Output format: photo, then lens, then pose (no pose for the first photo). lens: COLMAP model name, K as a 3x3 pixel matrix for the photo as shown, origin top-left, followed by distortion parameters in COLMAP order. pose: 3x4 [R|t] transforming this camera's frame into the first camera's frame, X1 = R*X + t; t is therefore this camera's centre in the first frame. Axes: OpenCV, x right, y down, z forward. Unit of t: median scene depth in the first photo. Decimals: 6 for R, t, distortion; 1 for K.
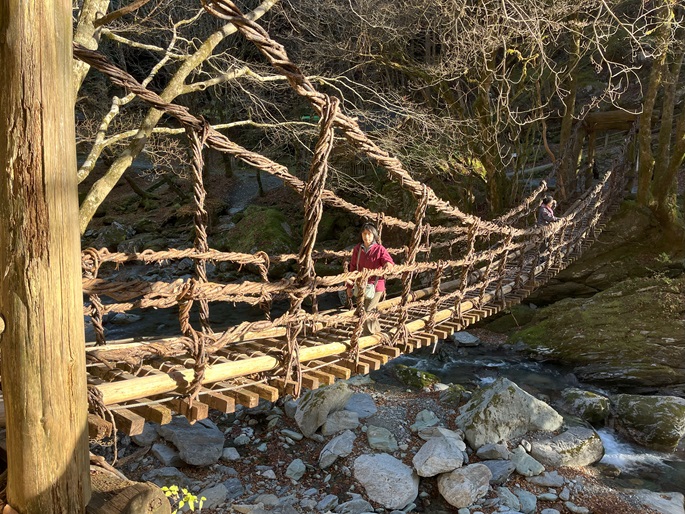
lens RADIAL K [[529.7, 0, 342.1], [0, 529.7, 257.0], [0, 0, 1]] dist [0.005855, -0.004336]
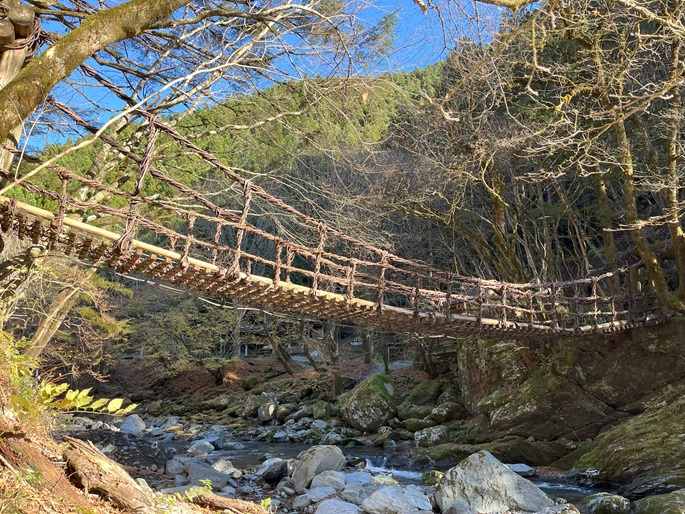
lens RADIAL K [[529.7, 0, 343.2], [0, 529.7, 257.5], [0, 0, 1]] dist [0.005855, -0.004336]
pose [[0.922153, -0.091932, -0.375744, 0.398230], [-0.087080, 0.897082, -0.433199, 0.304022], [0.376897, 0.432196, 0.819241, -0.076245]]
